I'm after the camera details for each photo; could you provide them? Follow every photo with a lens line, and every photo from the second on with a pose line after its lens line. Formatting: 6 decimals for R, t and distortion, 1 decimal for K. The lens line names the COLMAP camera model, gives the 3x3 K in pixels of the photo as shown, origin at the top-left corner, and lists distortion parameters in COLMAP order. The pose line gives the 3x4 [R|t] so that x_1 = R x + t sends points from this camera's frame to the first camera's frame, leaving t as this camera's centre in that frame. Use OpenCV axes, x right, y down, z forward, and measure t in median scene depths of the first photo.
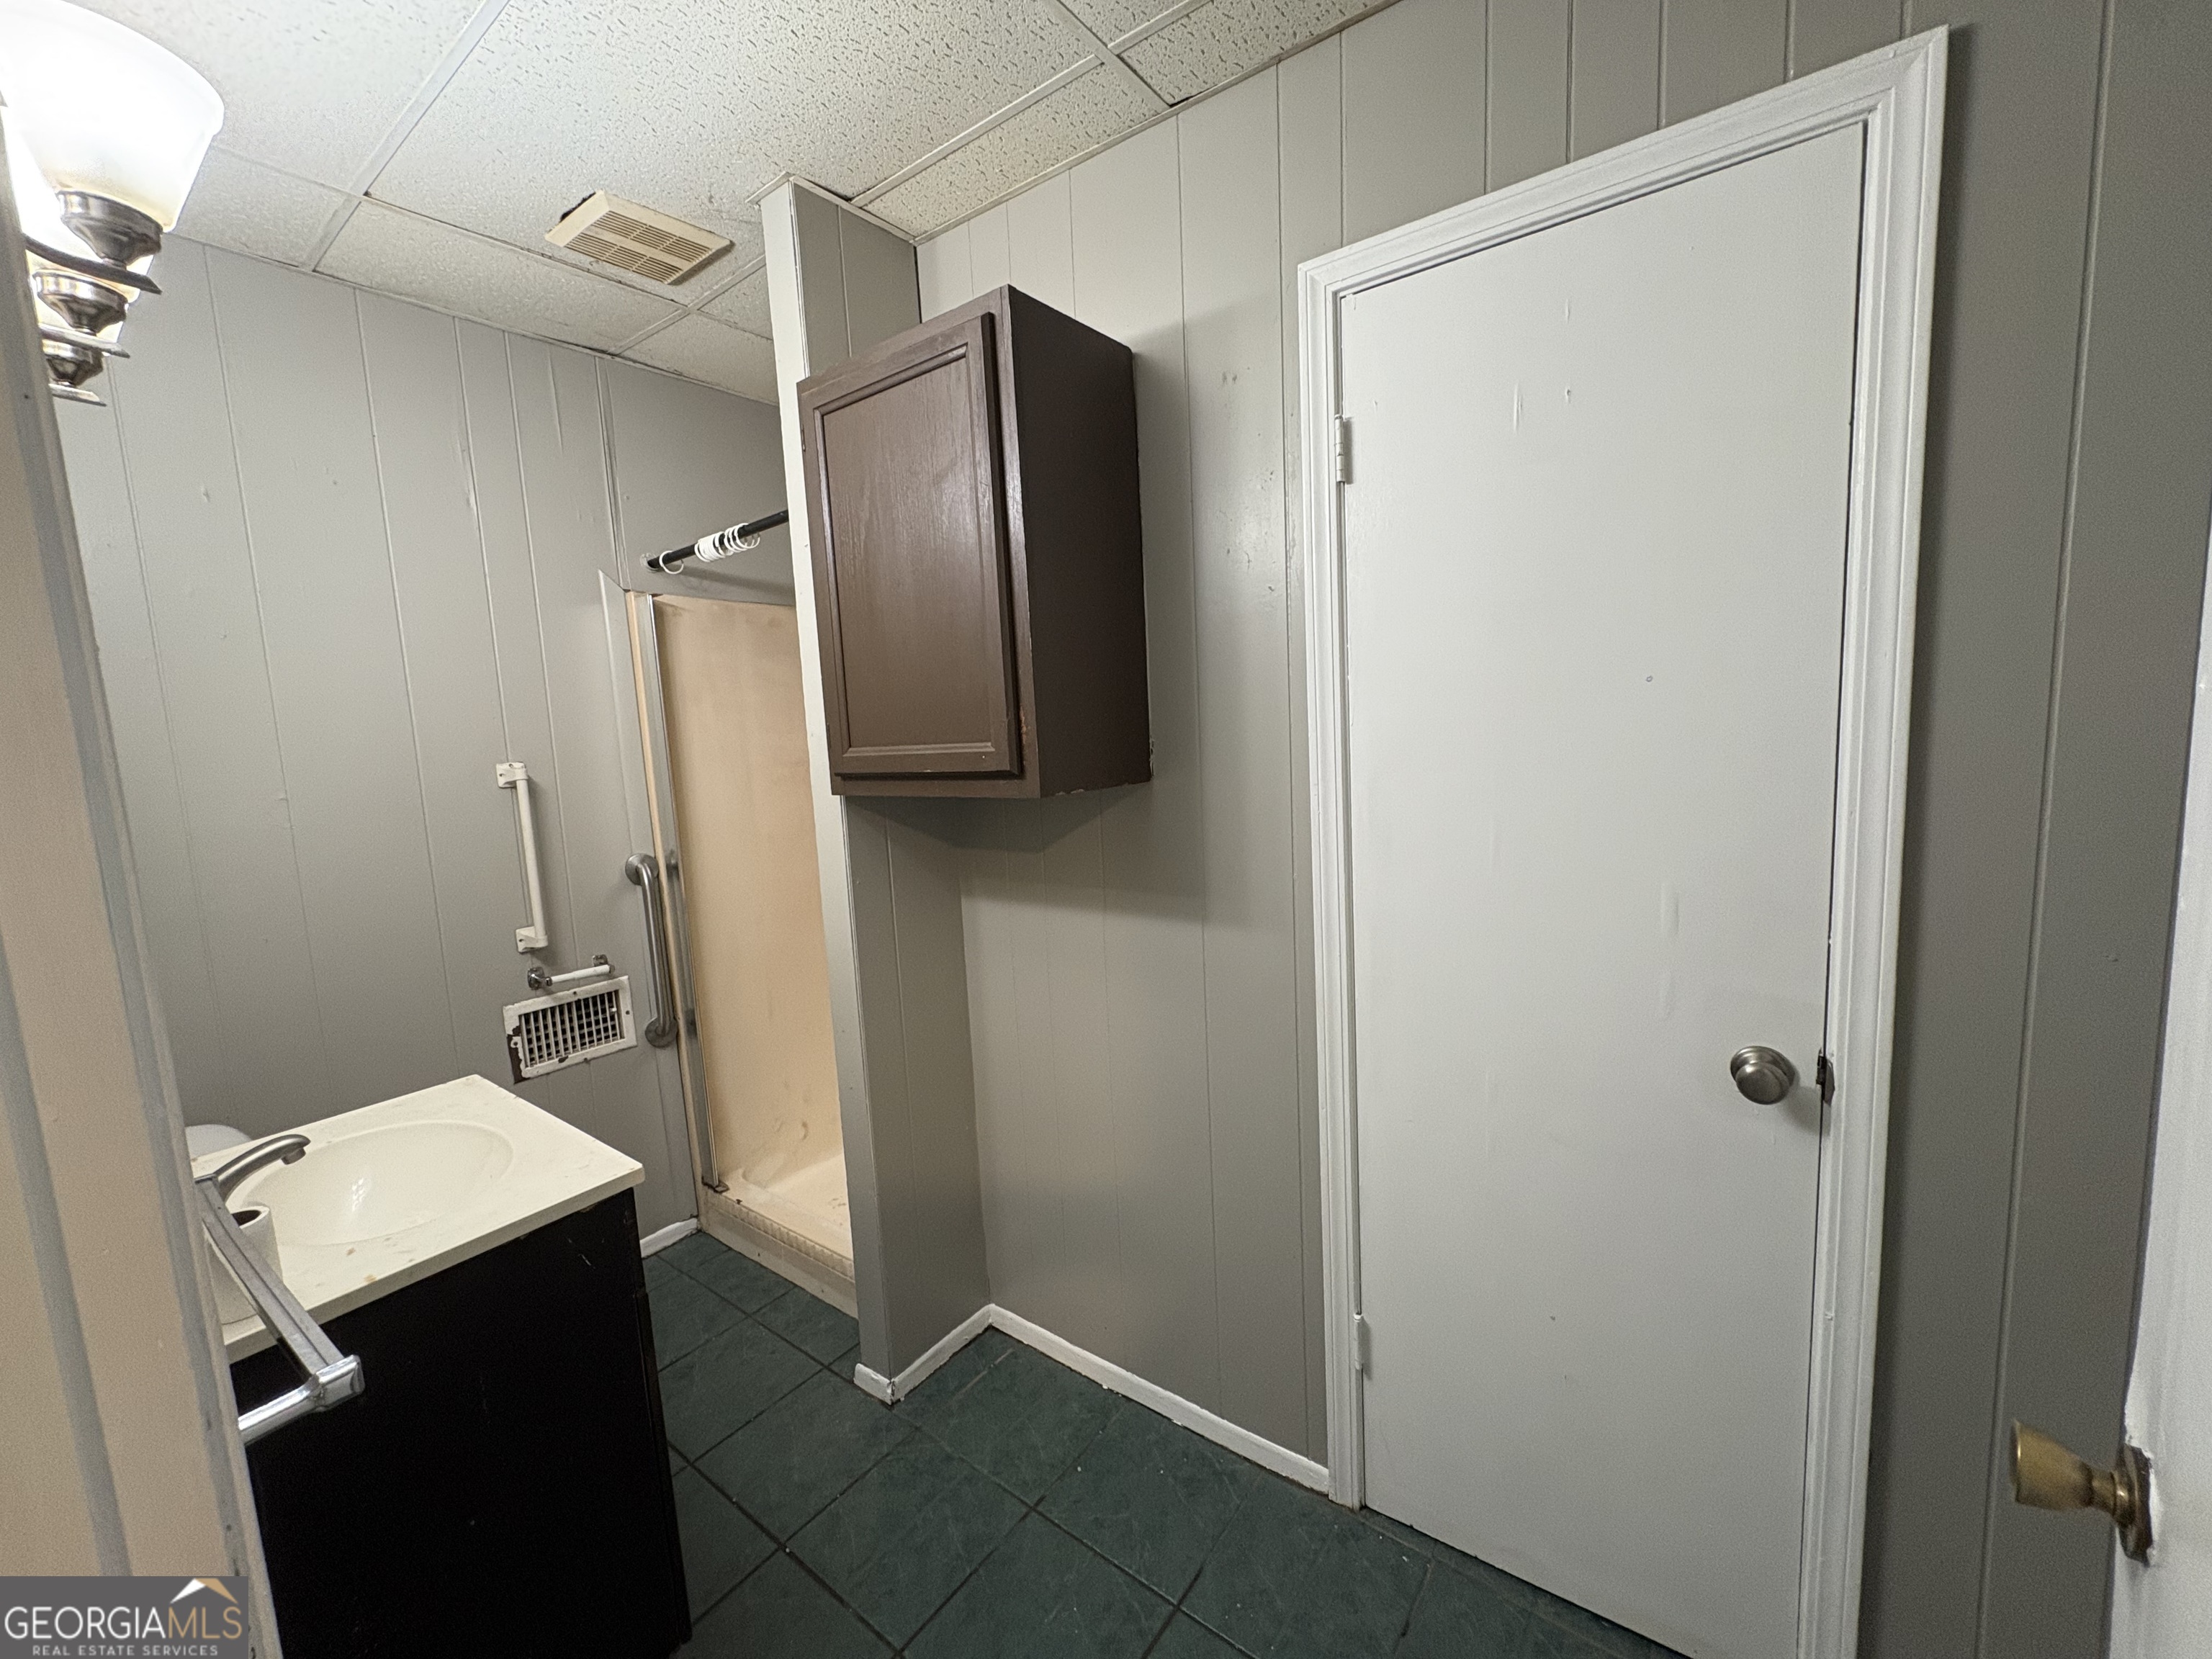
lens RADIAL K [[876.8, 0, 1106.0], [0, 876.8, 829.5], [0, 0, 1]] dist [0.000346, 0.000159]
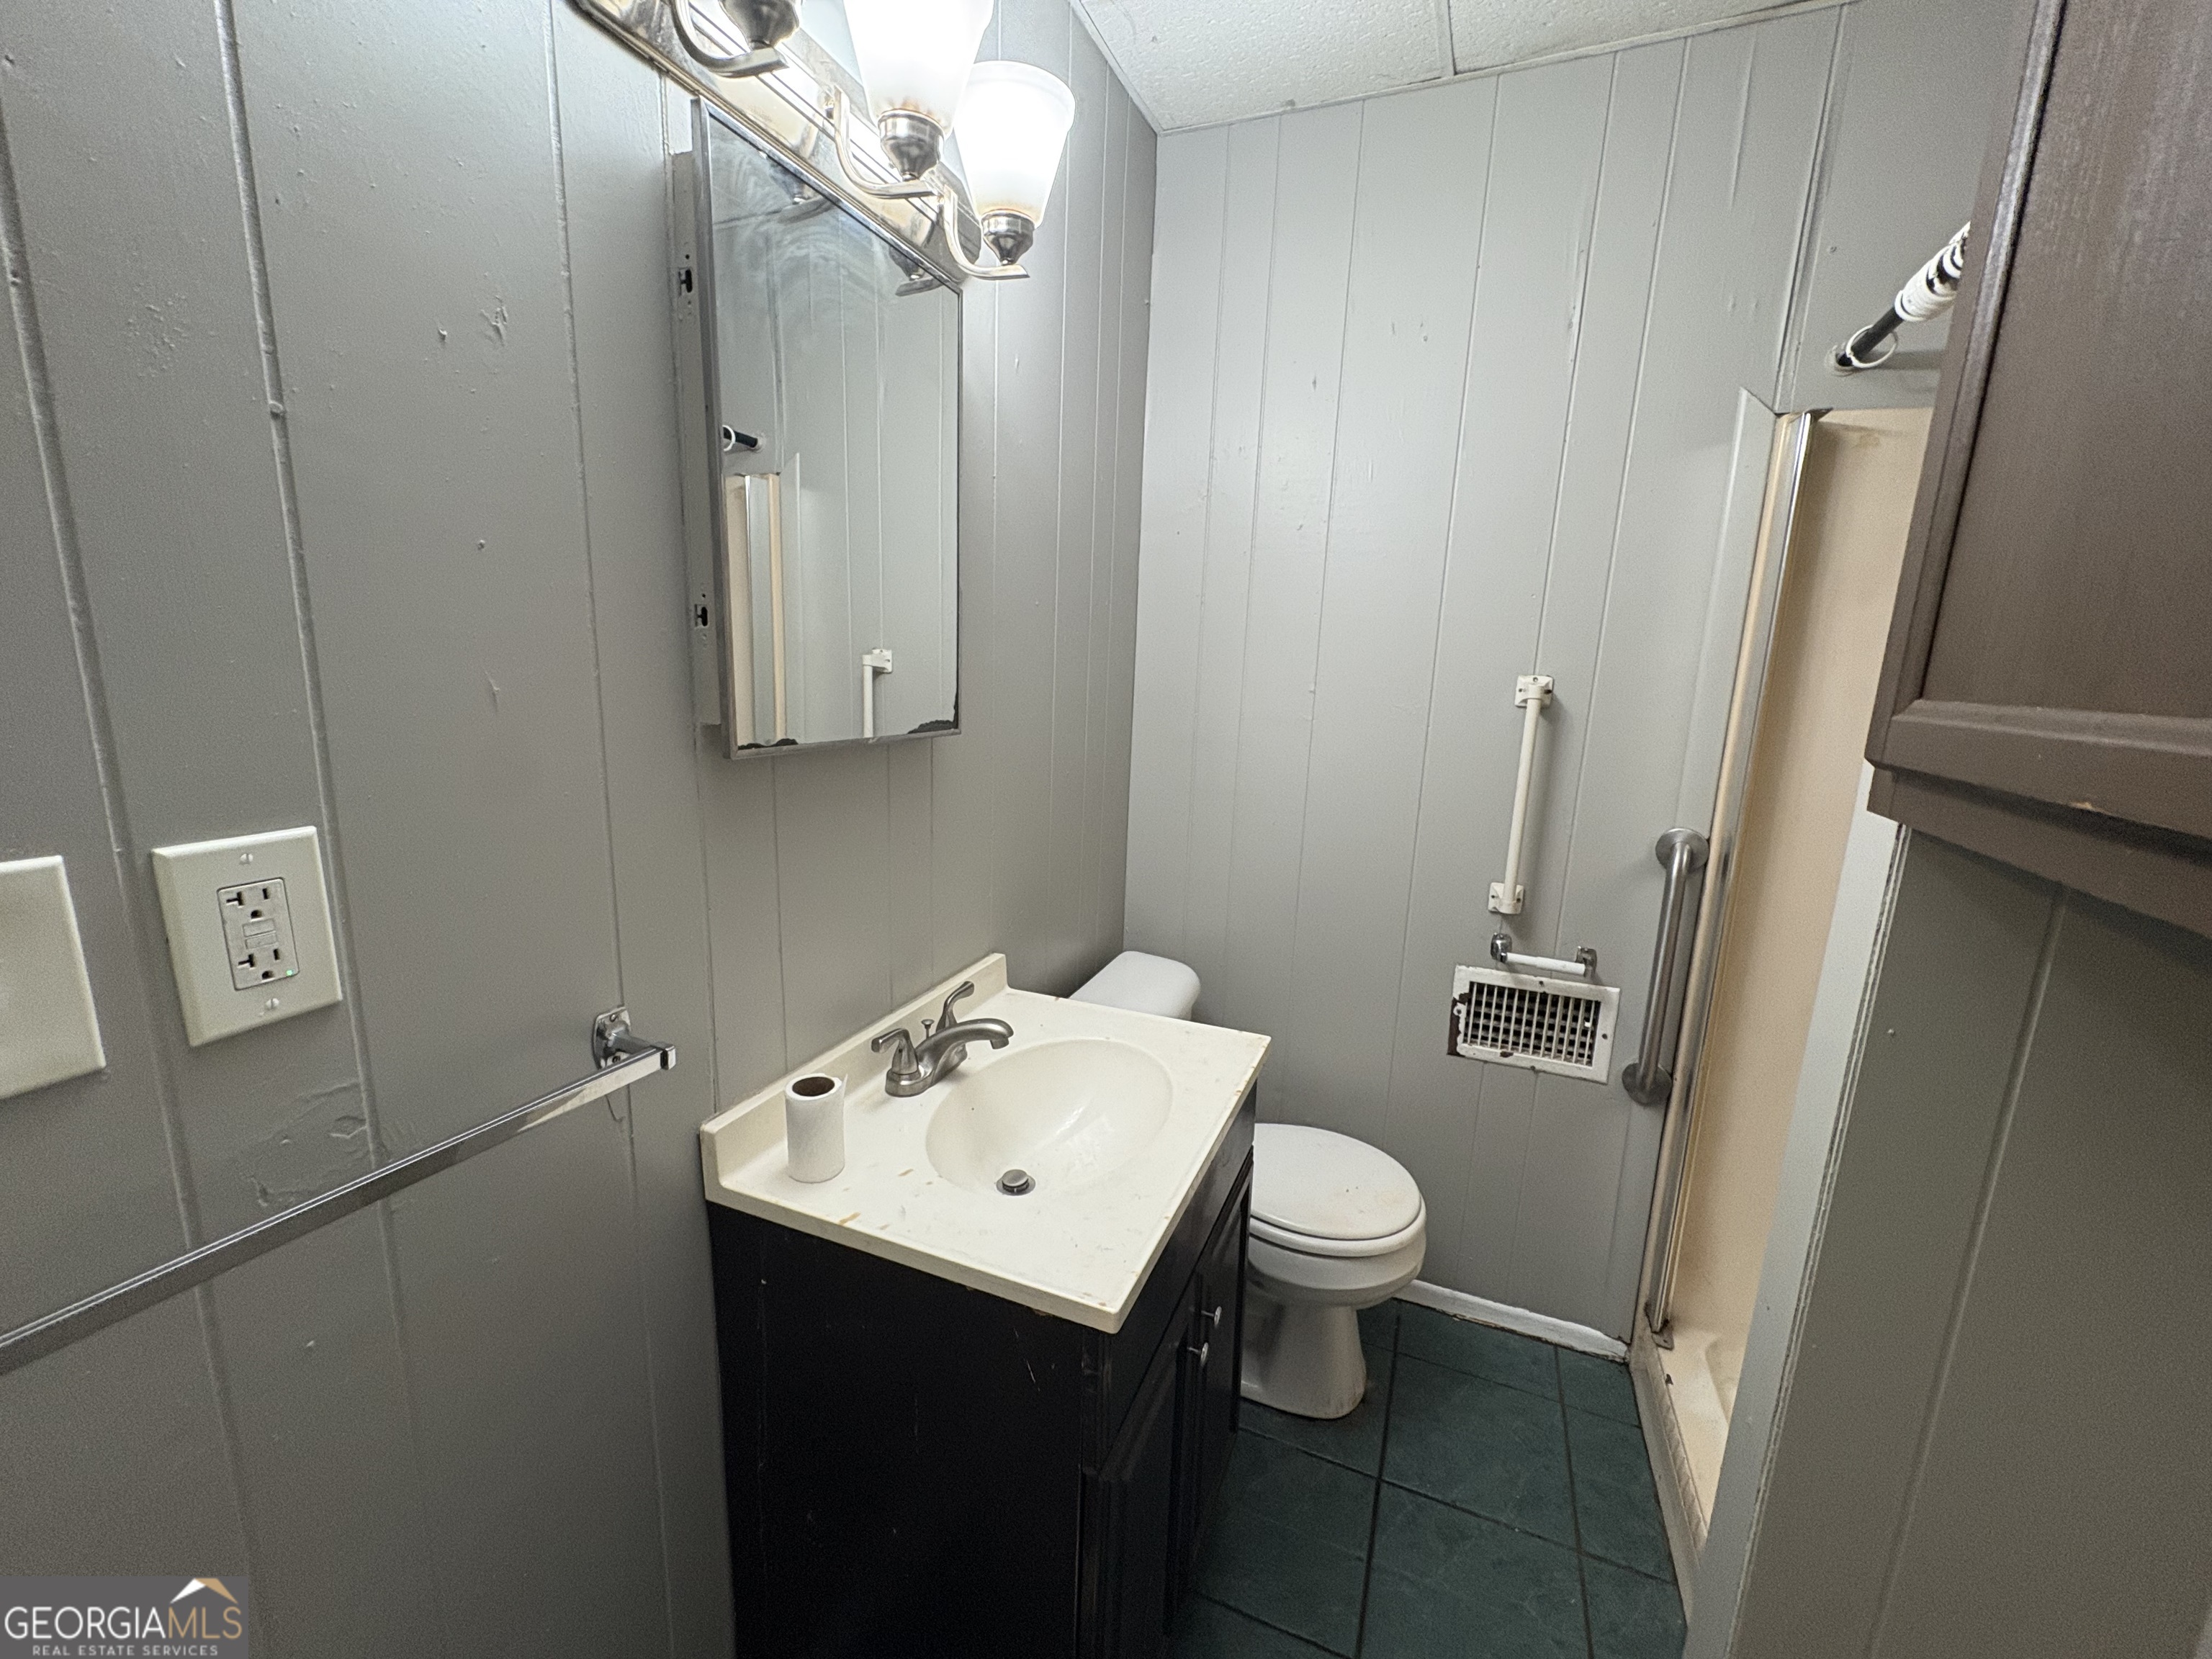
lens RADIAL K [[881.5, 0, 1106.0], [0, 881.5, 829.5], [0, 0, 1]] dist [-0.000441, -0.000085]
pose [[0.248285, 0.243162, -0.937671, -0.008281], [-0.157806, 0.965204, 0.208517, -0.044115], [0.955747, 0.096199, 0.278018, 0.404606]]
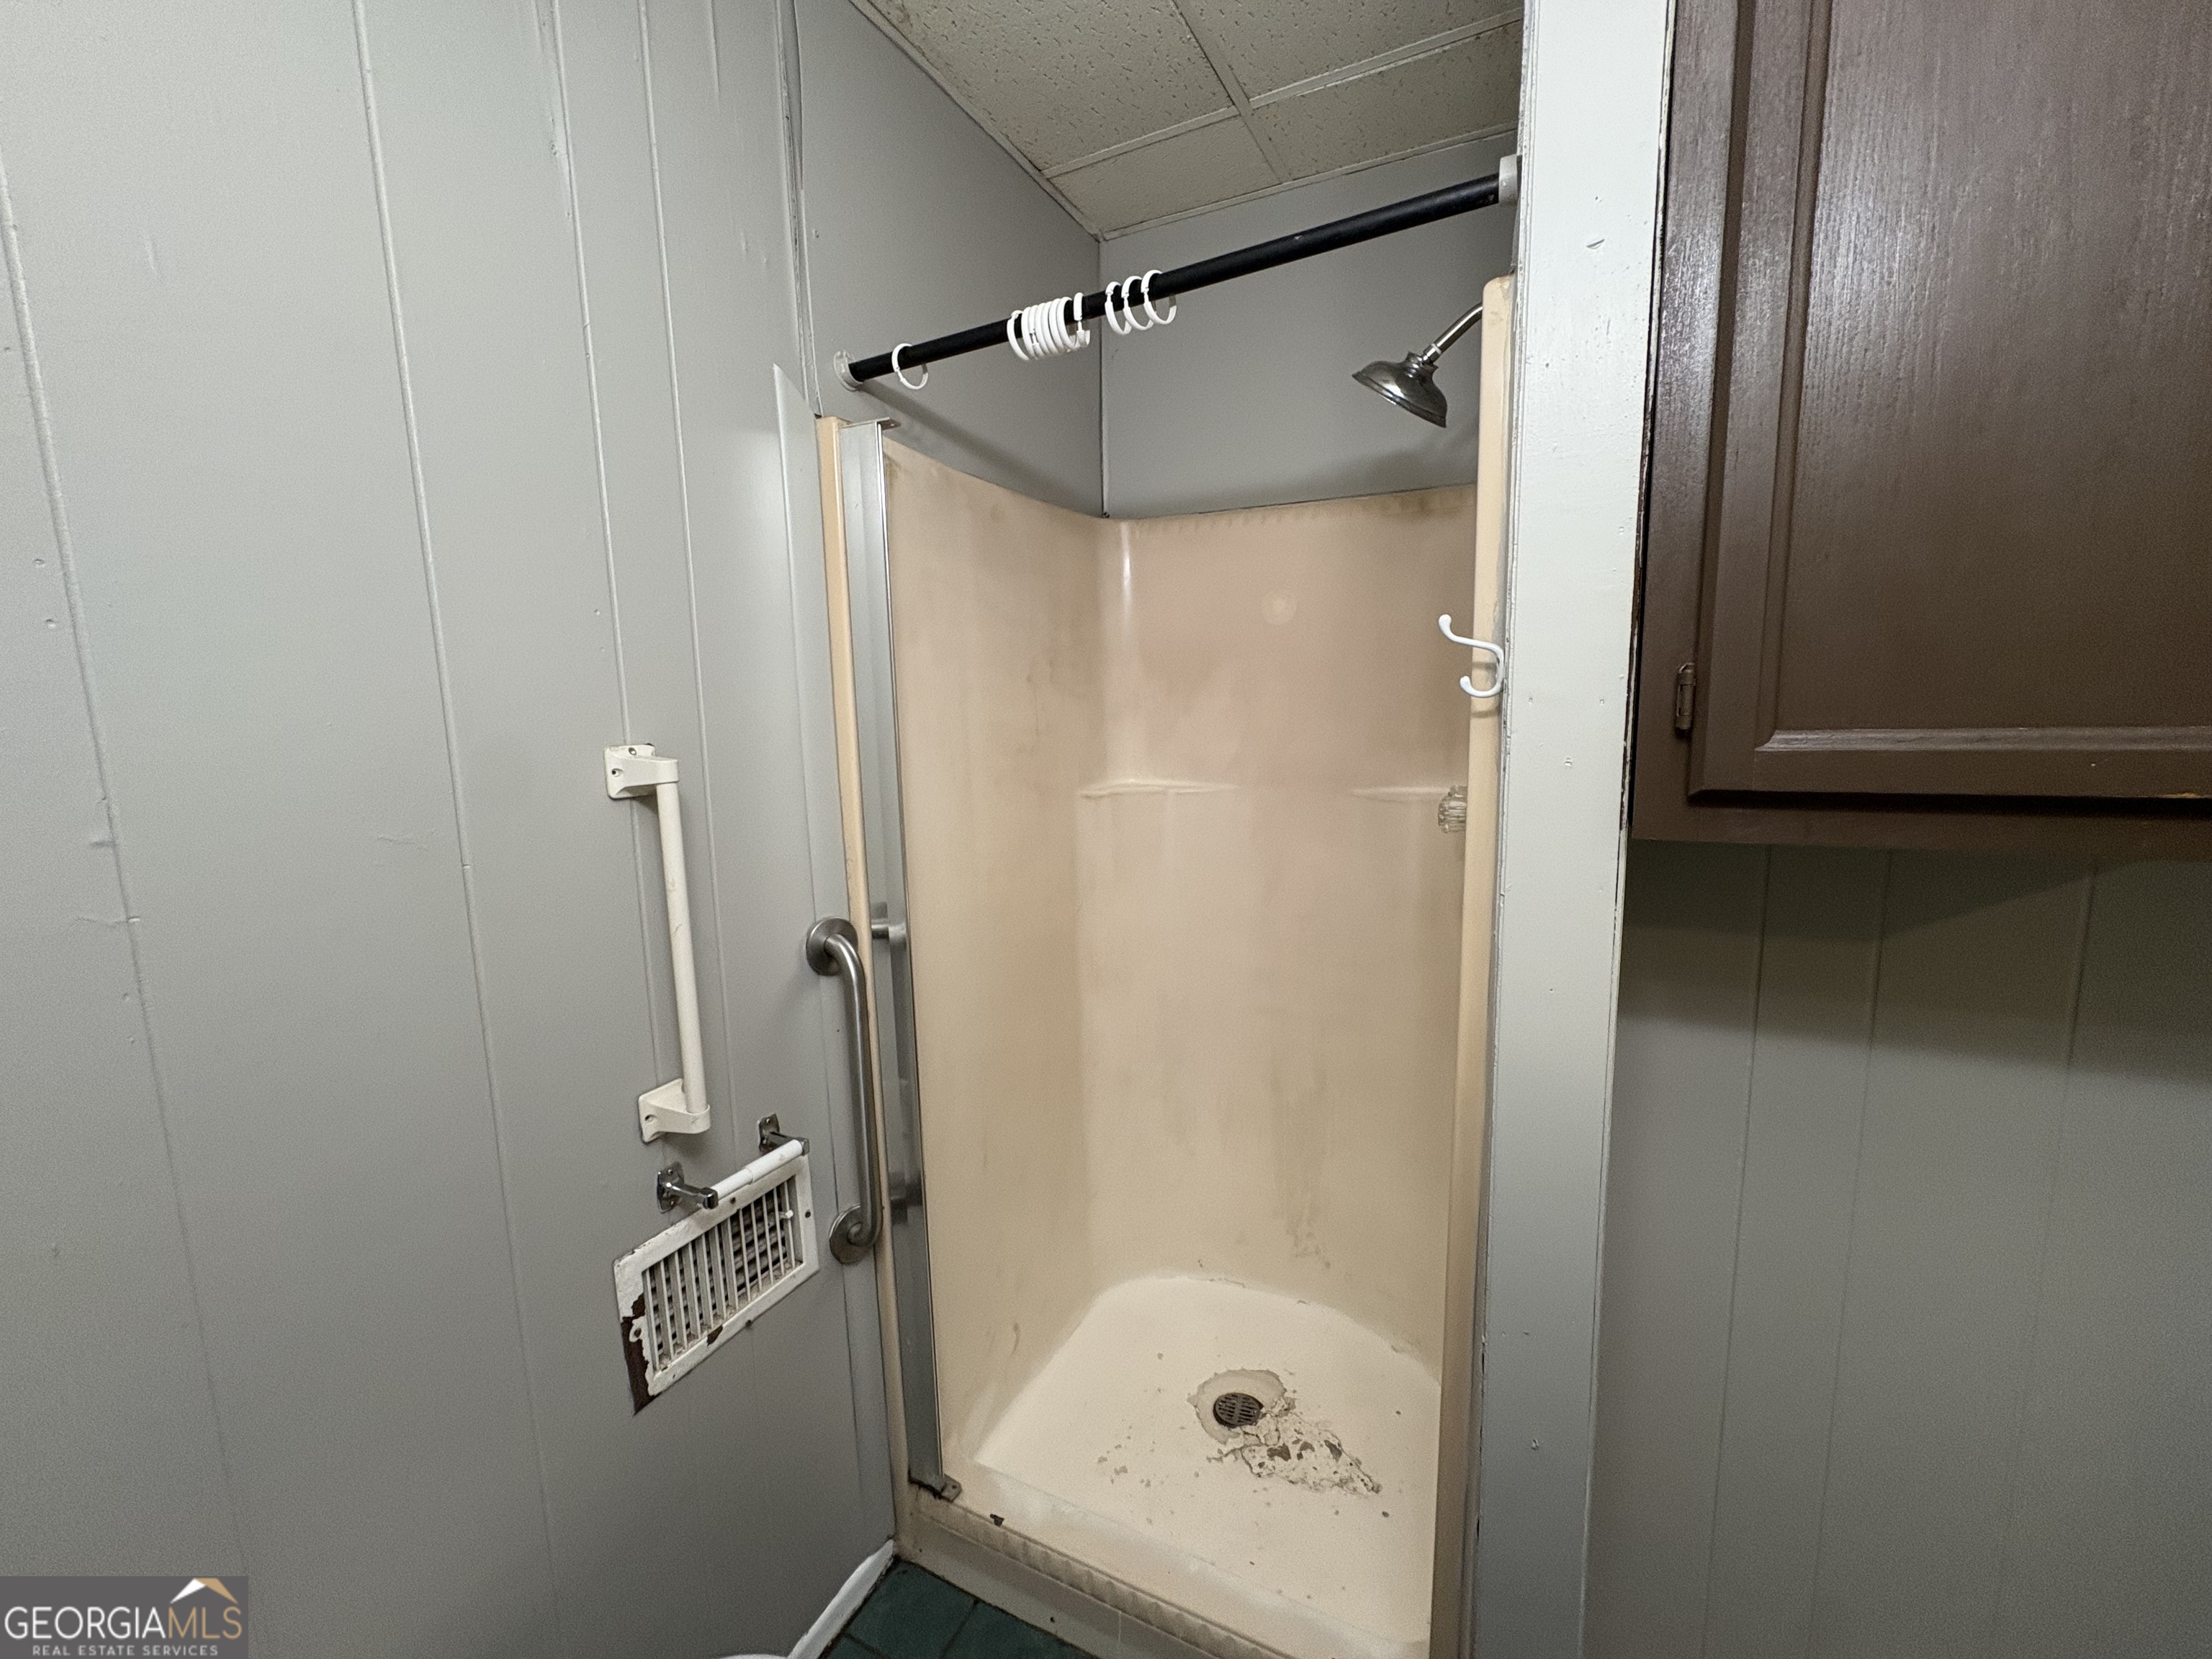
lens RADIAL K [[881.5, 0, 1106.0], [0, 881.5, 829.5], [0, 0, 1]] dist [-0.000441, -0.000085]
pose [[0.984298, -0.002475, 0.176499, -0.479948], [-0.000750, 0.999834, 0.018203, -0.037522], [-0.176515, -0.018049, 0.984133, 0.461258]]
